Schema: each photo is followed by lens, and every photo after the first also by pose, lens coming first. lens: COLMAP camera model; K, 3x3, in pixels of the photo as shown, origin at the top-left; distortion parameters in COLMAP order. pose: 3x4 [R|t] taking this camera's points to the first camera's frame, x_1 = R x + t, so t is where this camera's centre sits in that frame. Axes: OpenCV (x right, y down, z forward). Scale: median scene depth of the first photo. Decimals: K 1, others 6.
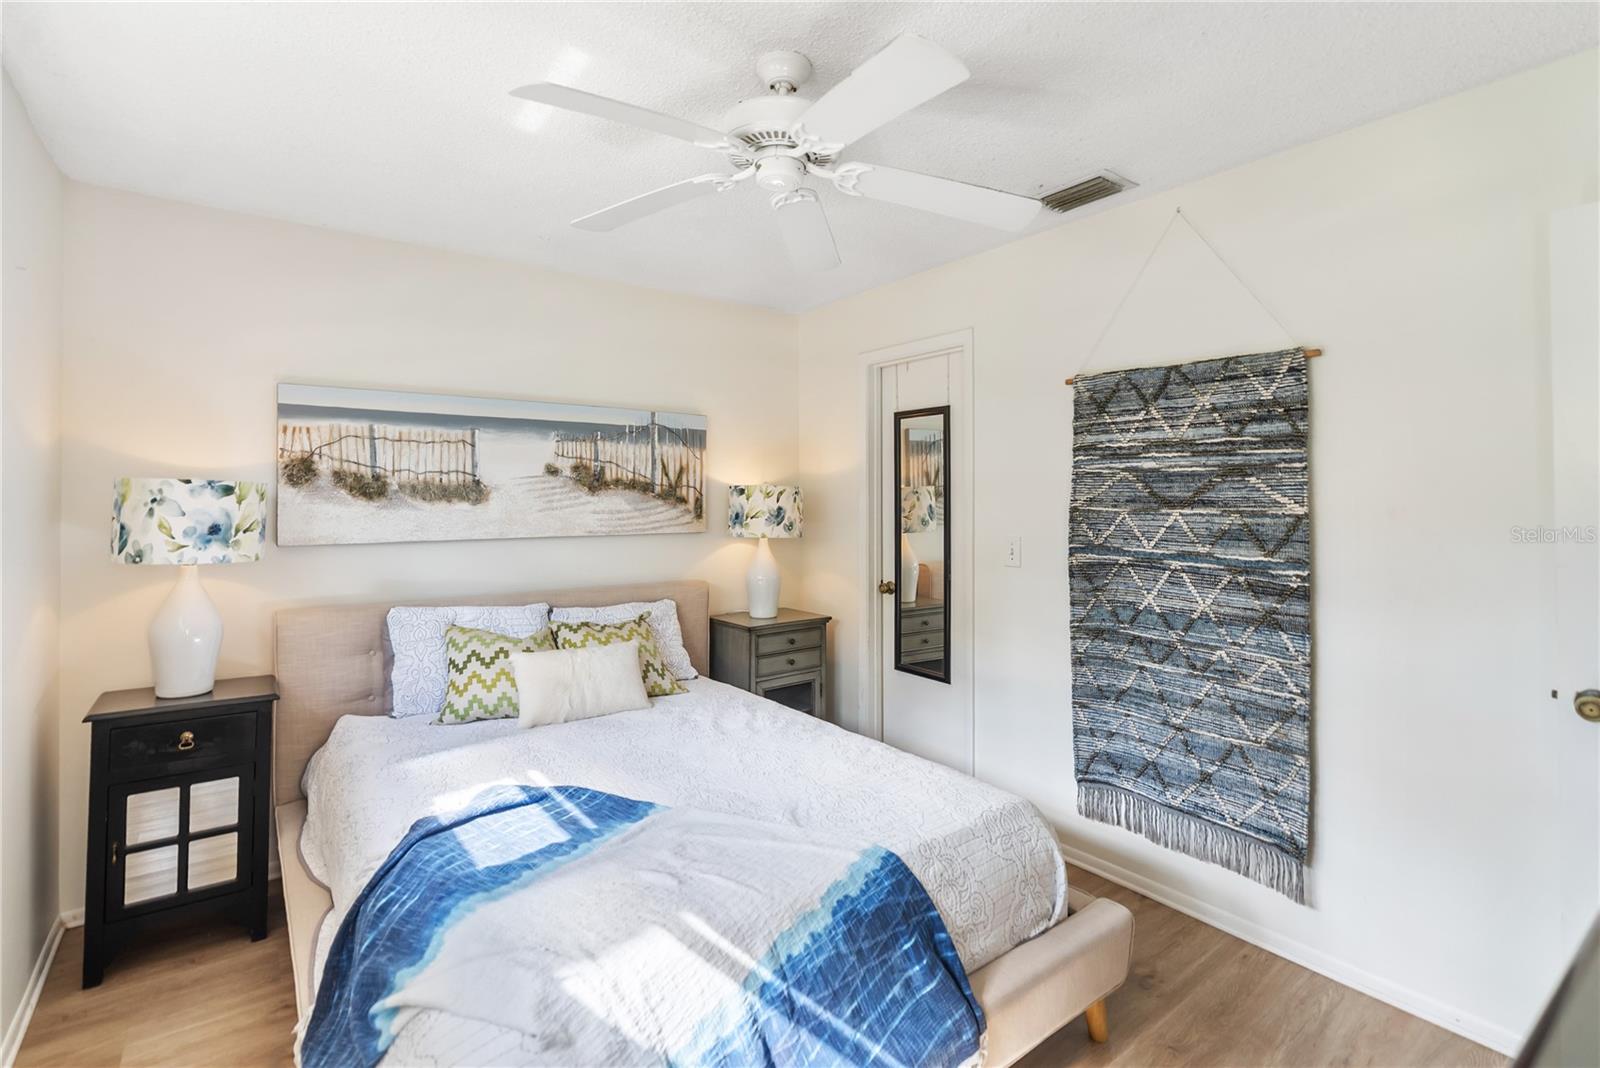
lens RADIAL K [[747.5, 0, 801.2], [0, 747.5, 476.7], [0, 0, 1]] dist [-0.005496, -0.000305]
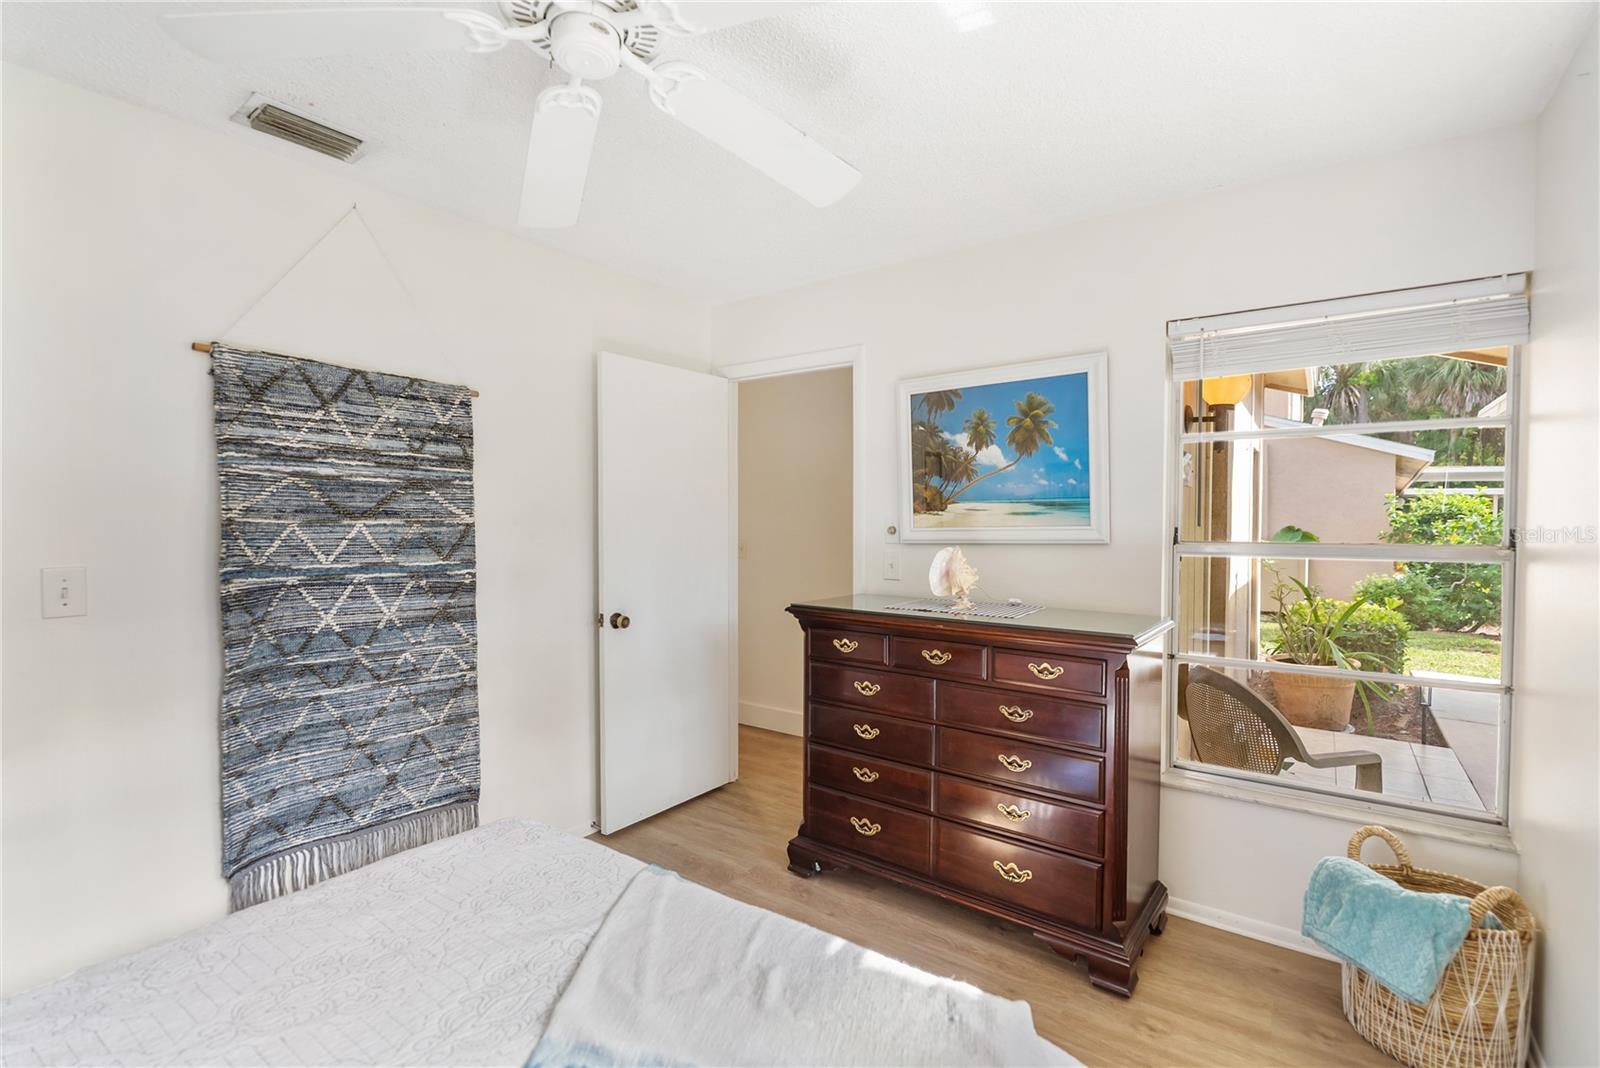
lens RADIAL K [[729.0, 0, 798.8], [0, 729.0, 523.7], [0, 0, 1]] dist [-0.005423, 0.001187]
pose [[-0.294486, -0.003190, 0.955650, -0.536898], [-0.027305, 0.999614, -0.005077, 0.035926], [-0.955266, -0.027589, -0.294460, 0.705316]]
